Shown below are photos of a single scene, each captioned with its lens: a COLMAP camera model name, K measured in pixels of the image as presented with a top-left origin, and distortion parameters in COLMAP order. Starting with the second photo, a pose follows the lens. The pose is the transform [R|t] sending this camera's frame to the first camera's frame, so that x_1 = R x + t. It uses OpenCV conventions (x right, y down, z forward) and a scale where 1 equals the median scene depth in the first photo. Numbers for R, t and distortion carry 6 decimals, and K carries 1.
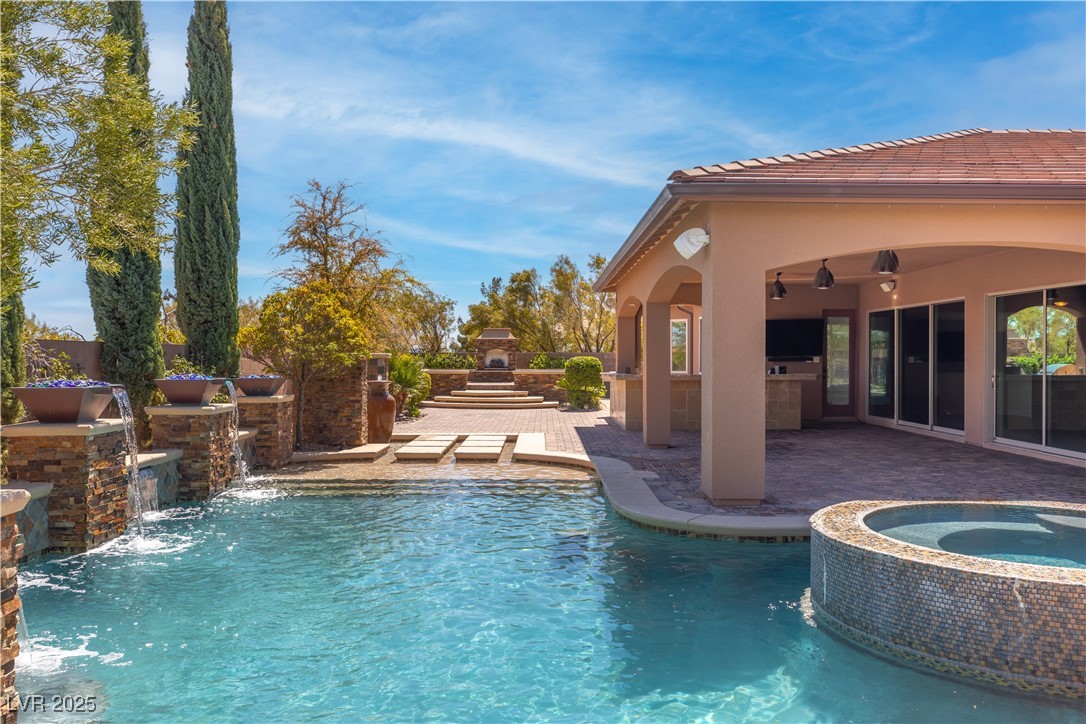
lens RADIAL K [[891.3, 0, 544.0], [0, 891.3, 364.9], [0, 0, 1]] dist [0.042530, -0.001913]
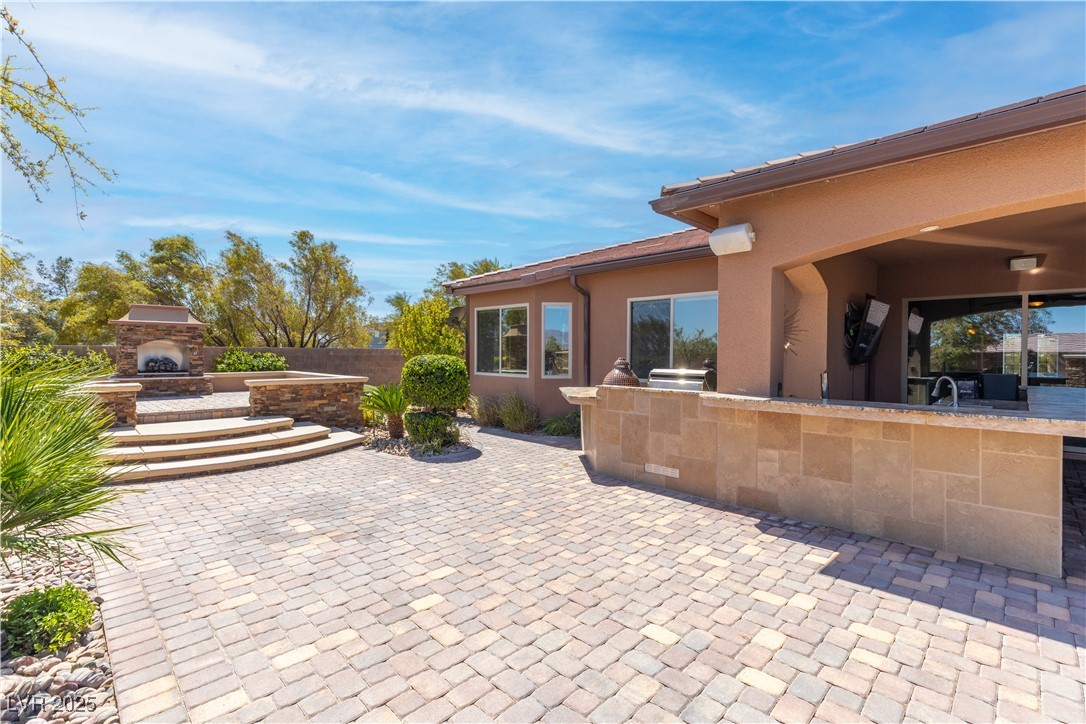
lens RADIAL K [[482.6, 0, 551.7], [0, 482.6, 342.5], [0, 0, 1]] dist [0.005682, 0.001250]
pose [[0.701918, 0.022553, 0.711901, -0.231128], [0.001918, 0.999435, -0.033553, -0.011650], [-0.712255, 0.024917, 0.701478, 1.344191]]
